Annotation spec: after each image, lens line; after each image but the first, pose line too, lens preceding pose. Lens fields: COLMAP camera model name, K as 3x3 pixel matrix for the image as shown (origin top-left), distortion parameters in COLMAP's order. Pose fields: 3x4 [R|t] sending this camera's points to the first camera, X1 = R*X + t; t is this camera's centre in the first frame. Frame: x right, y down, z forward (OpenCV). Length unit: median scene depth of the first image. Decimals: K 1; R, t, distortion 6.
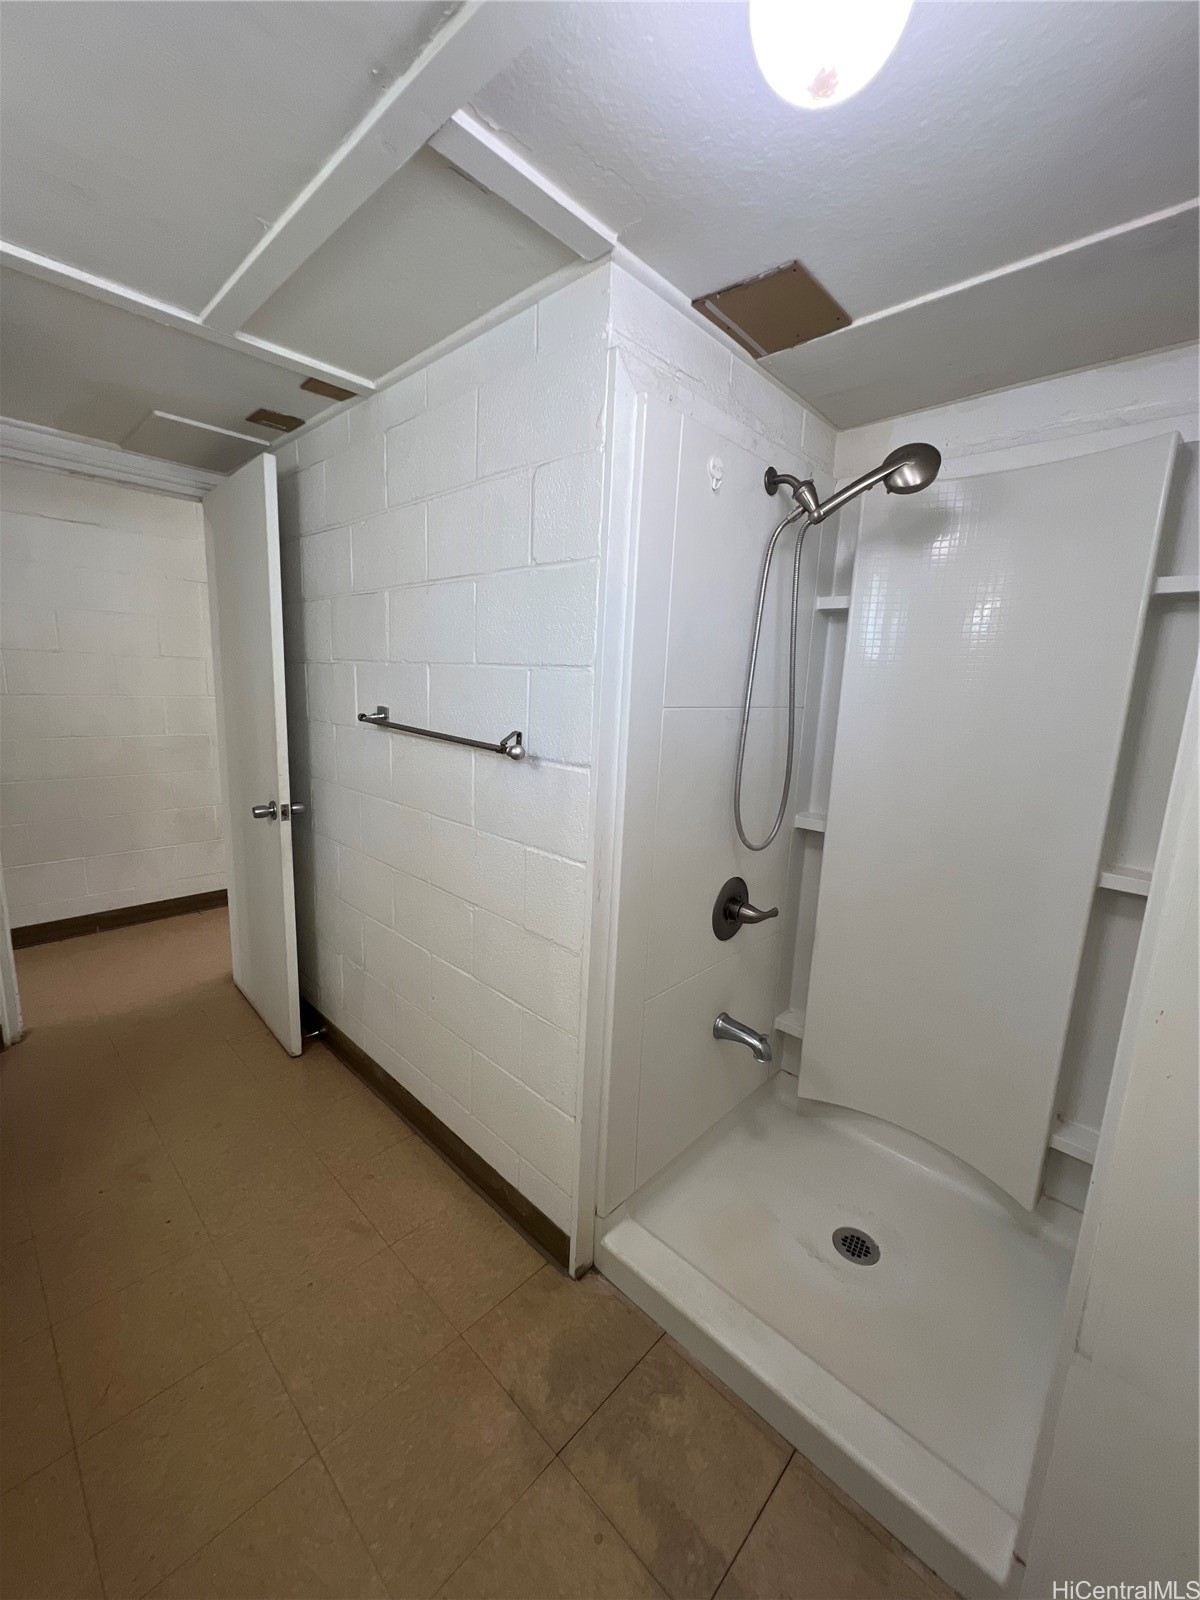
lens RADIAL K [[641.6, 0, 596.9], [0, 641.6, 796.9], [0, 0, 1]] dist [0.000838, 0.000330]
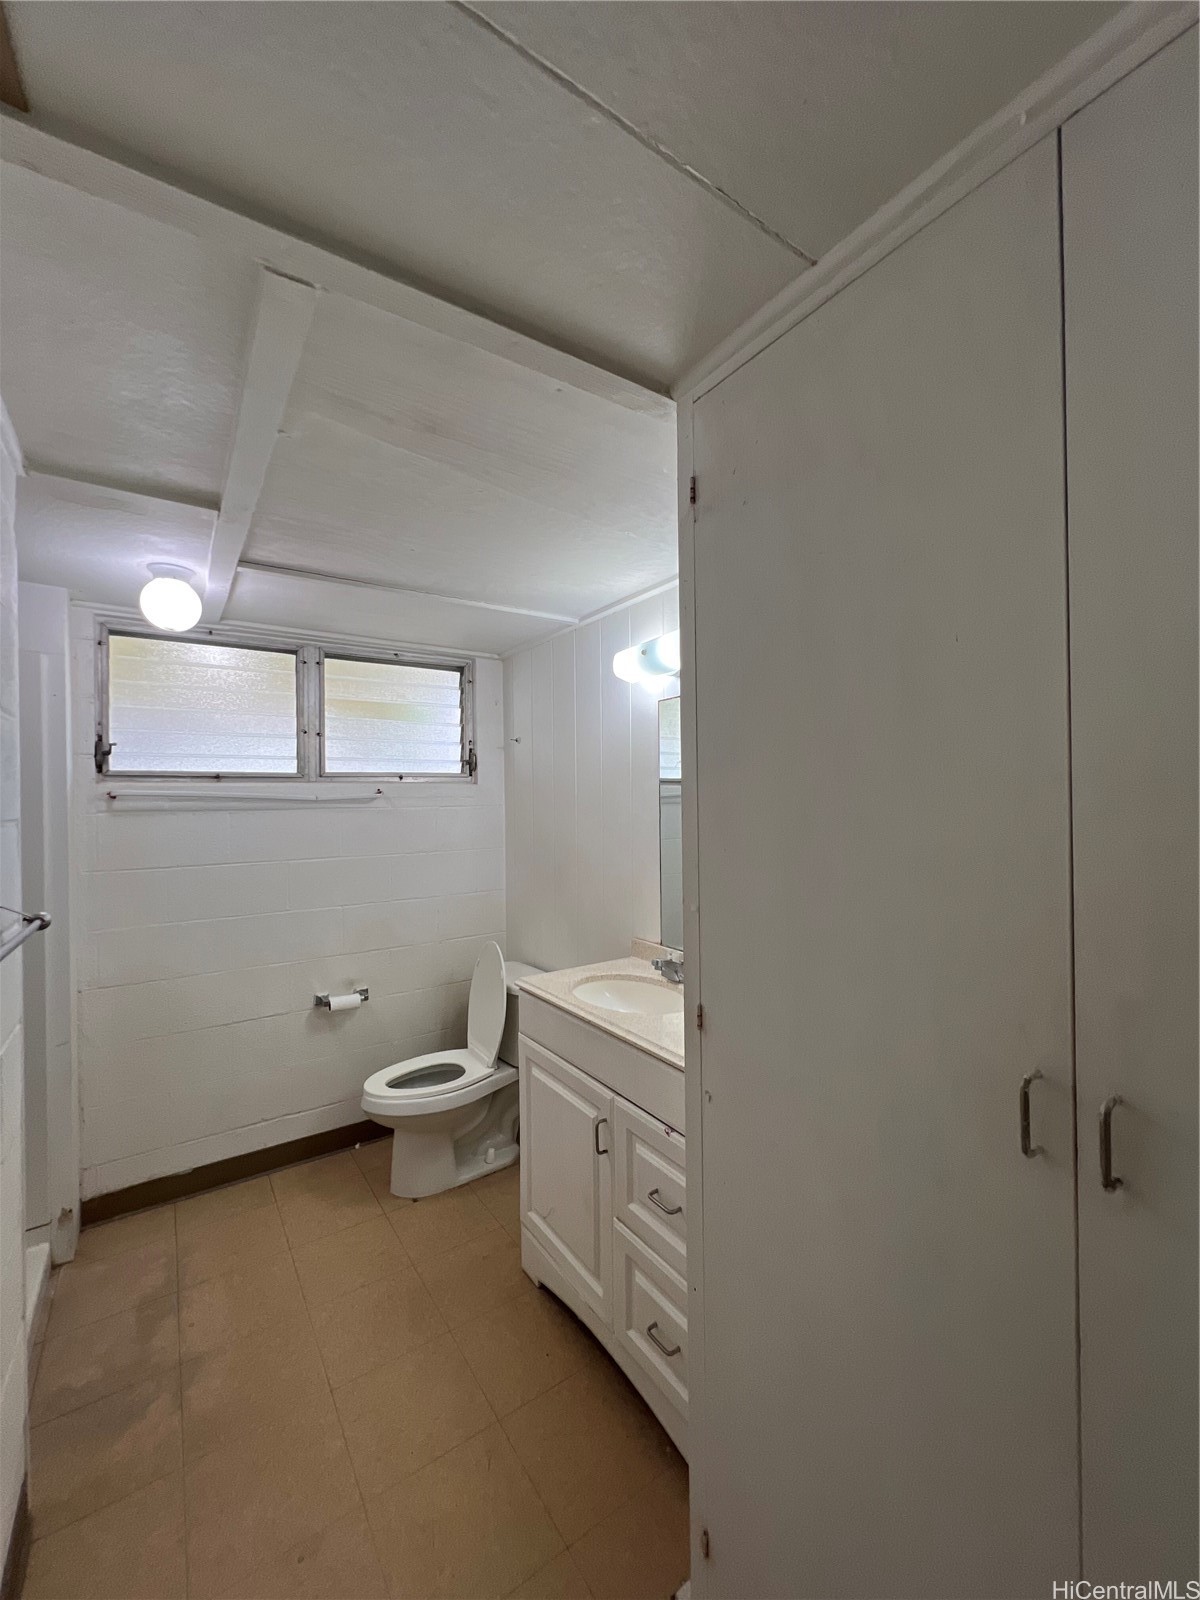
lens RADIAL K [[641.4, 0, 595.7], [0, 641.4, 797.3], [0, 0, 1]] dist [0.001000, 0.000201]
pose [[-0.977437, -0.027372, 0.209445, -0.658633], [0.011644, 0.983079, 0.182814, -0.245067], [-0.210905, 0.181128, -0.960579, 1.048978]]
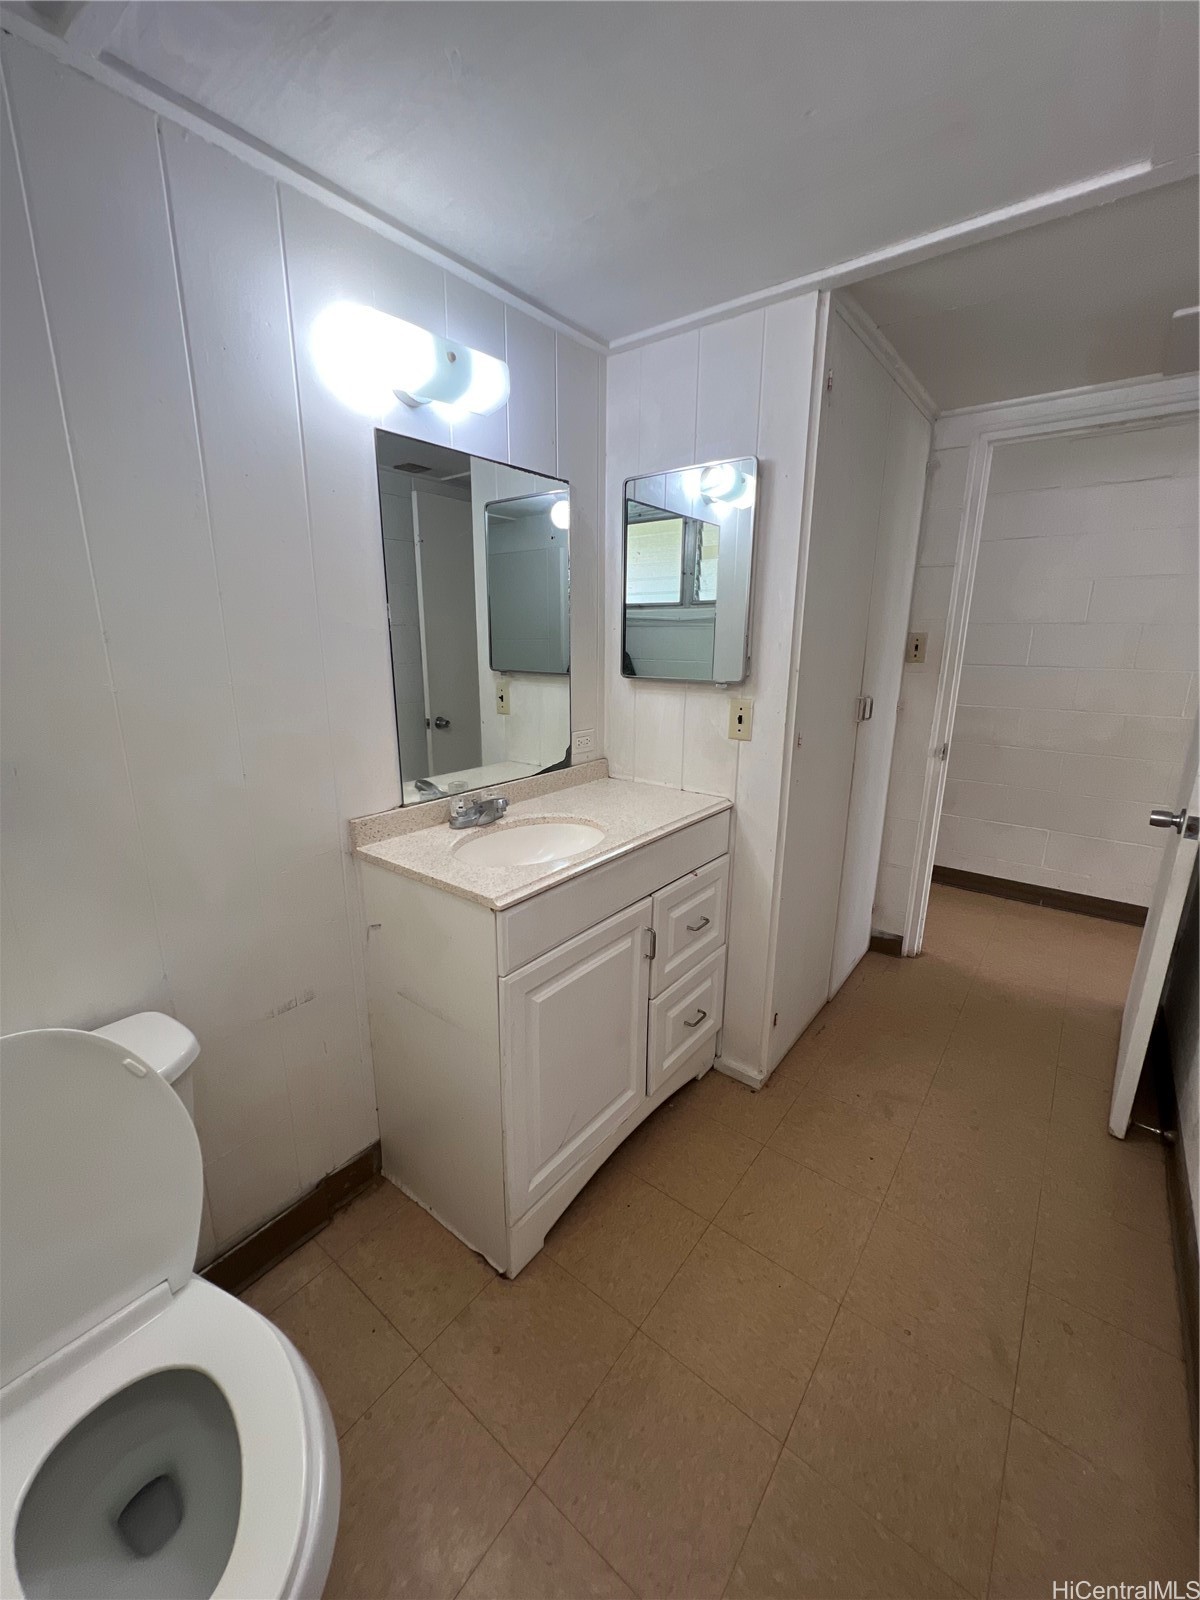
lens RADIAL K [[641.4, 0, 595.7], [0, 641.4, 797.3], [0, 0, 1]] dist [0.001000, 0.000201]
pose [[0.099455, 0.206390, -0.973402, 0.146163], [-0.179038, 0.965998, 0.186528, -0.023029], [0.978802, 0.155725, 0.133025, 0.239100]]
